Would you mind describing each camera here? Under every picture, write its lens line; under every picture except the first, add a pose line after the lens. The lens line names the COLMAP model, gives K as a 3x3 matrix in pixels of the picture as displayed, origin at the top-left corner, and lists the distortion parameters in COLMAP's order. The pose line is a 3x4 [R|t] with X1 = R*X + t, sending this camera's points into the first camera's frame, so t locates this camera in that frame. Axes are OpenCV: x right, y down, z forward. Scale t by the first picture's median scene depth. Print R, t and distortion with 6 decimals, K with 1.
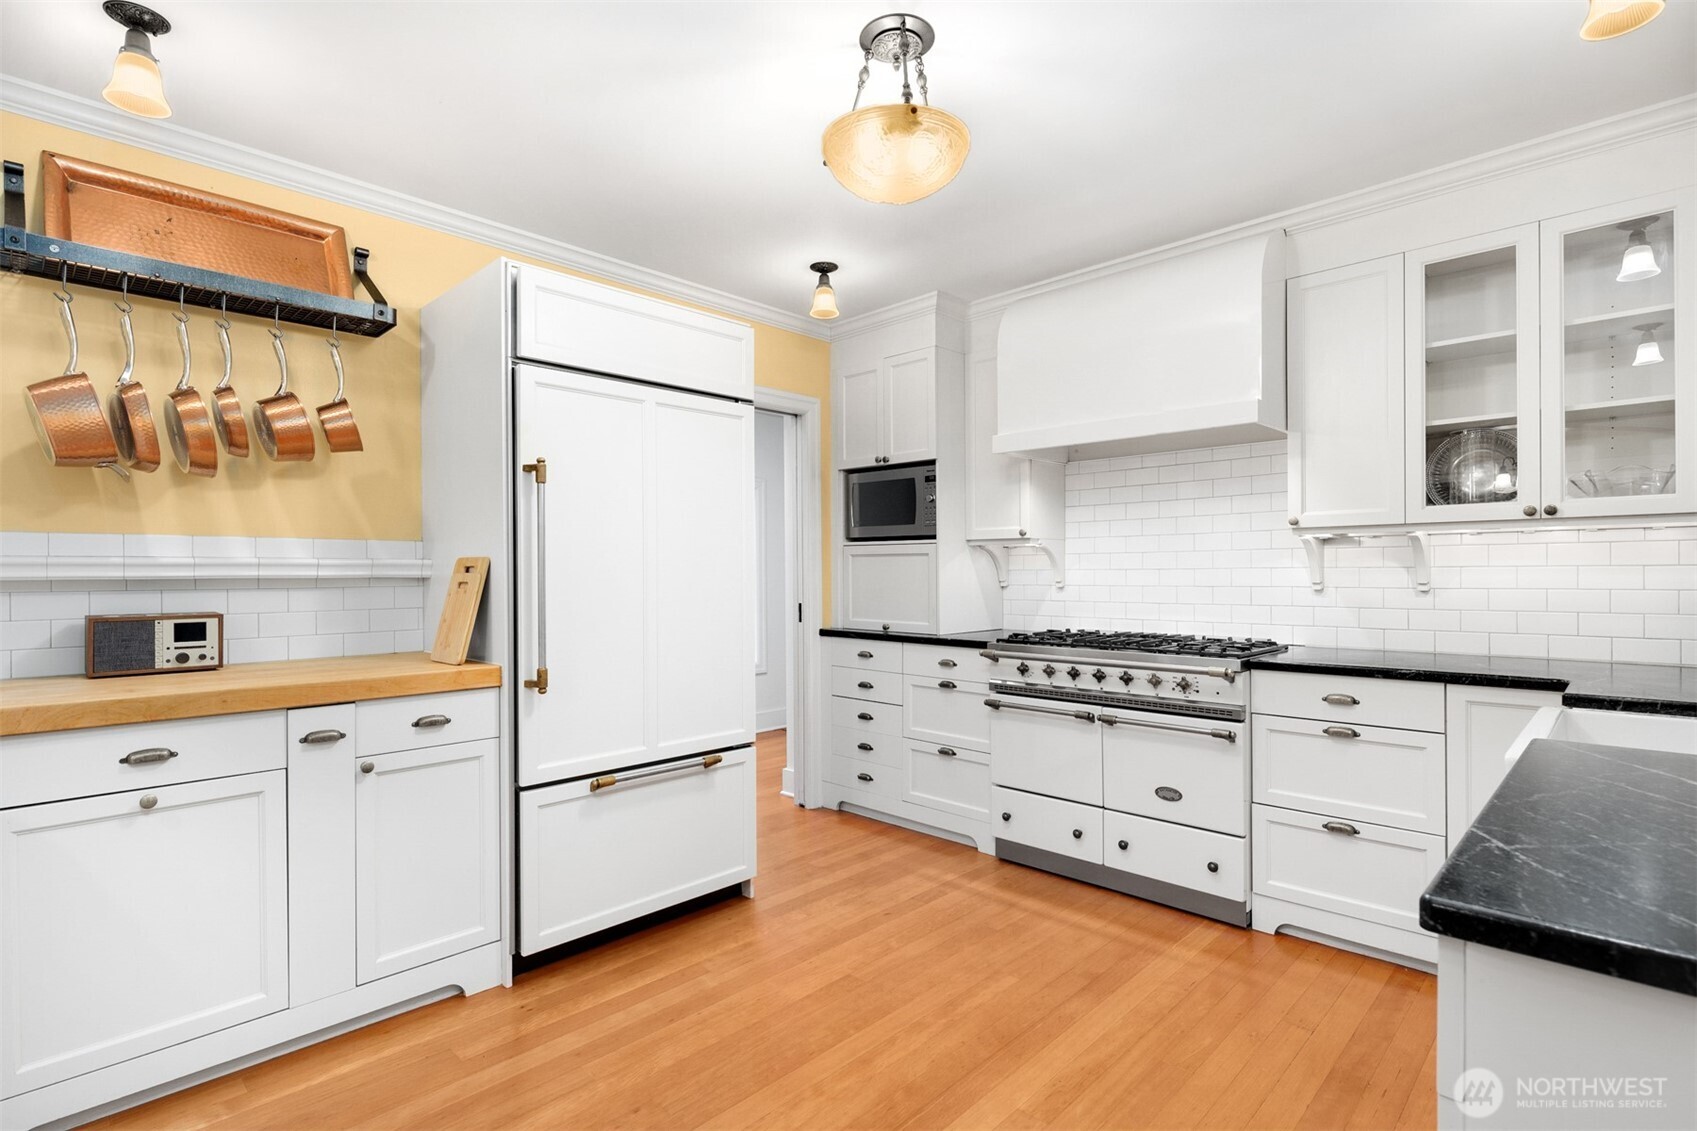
lens RADIAL K [[813.0, 0, 843.9], [0, 813.0, 568.1], [0, 0, 1]] dist [-0.000919, -0.002136]
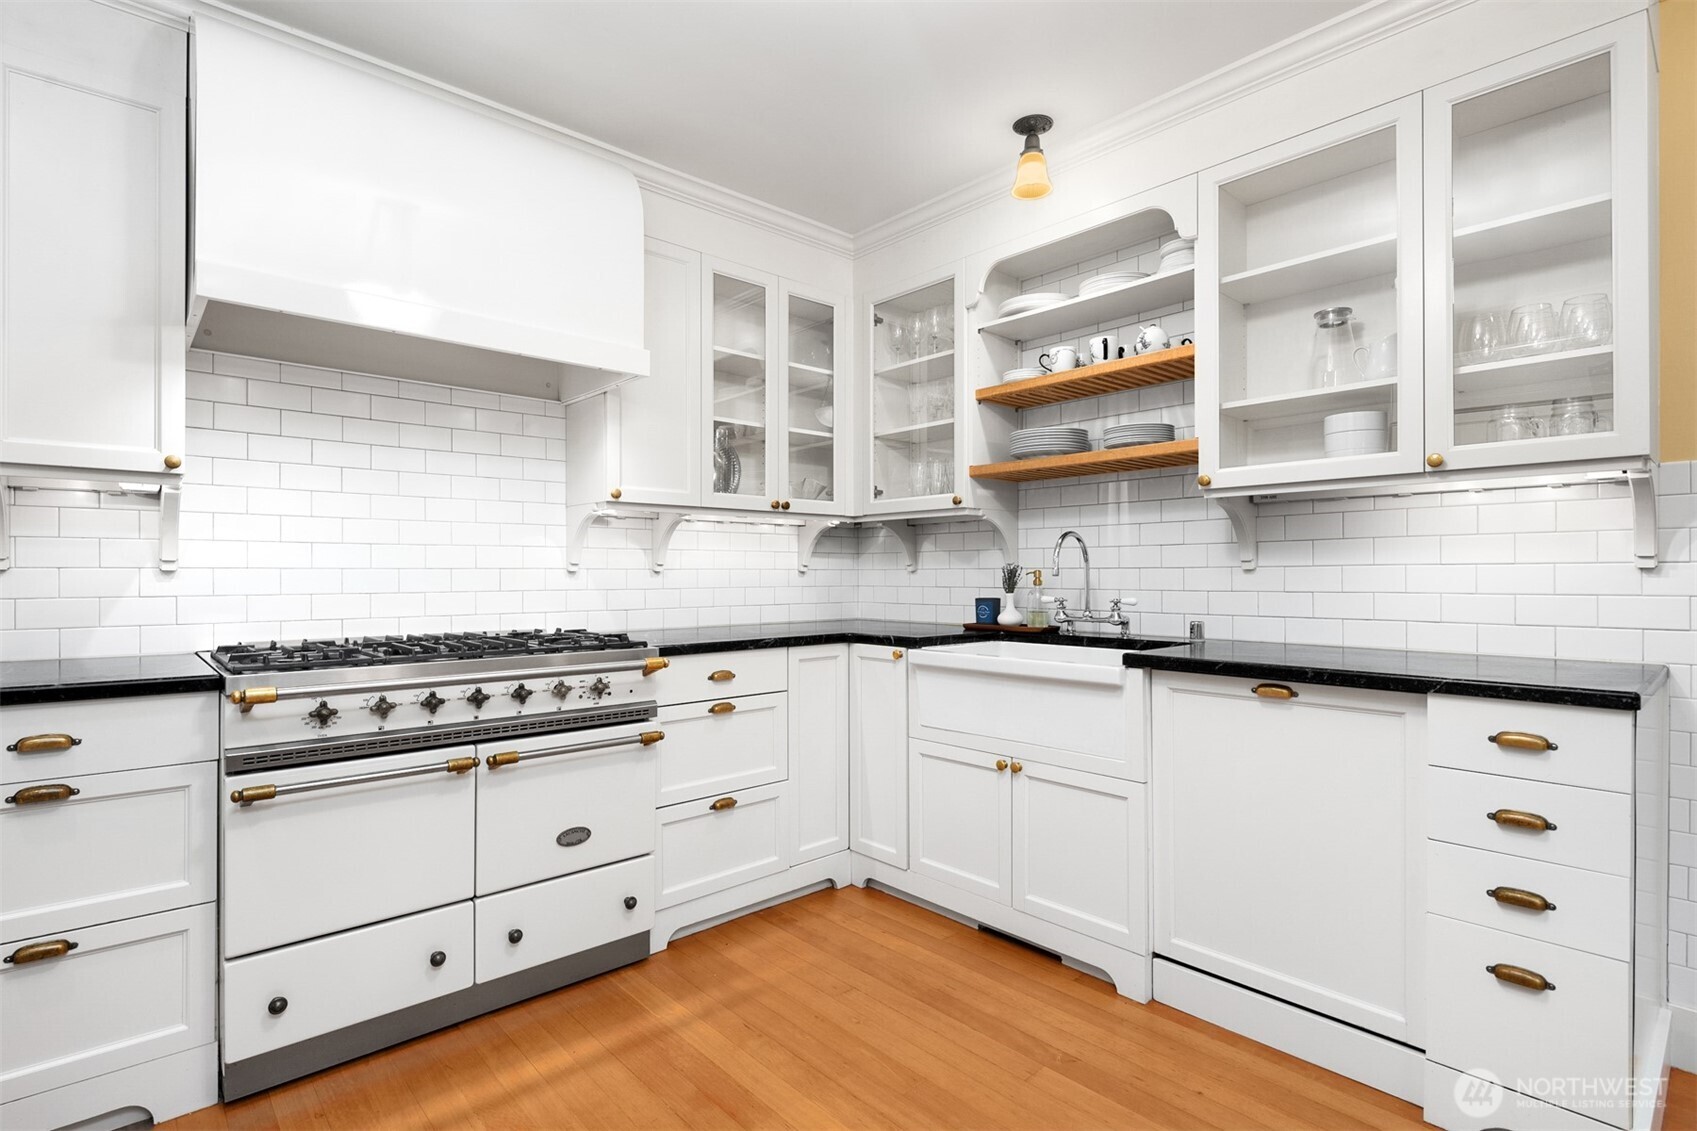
lens RADIAL K [[813.0, 0, 835.0], [0, 813.0, 573.6], [0, 0, 1]] dist [-0.000919, -0.002136]
pose [[0.072476, 0.005726, 0.997354, -0.343665], [-0.004591, 0.999975, -0.005408, 0.036425], [-0.997360, -0.004187, 0.072500, 0.711975]]
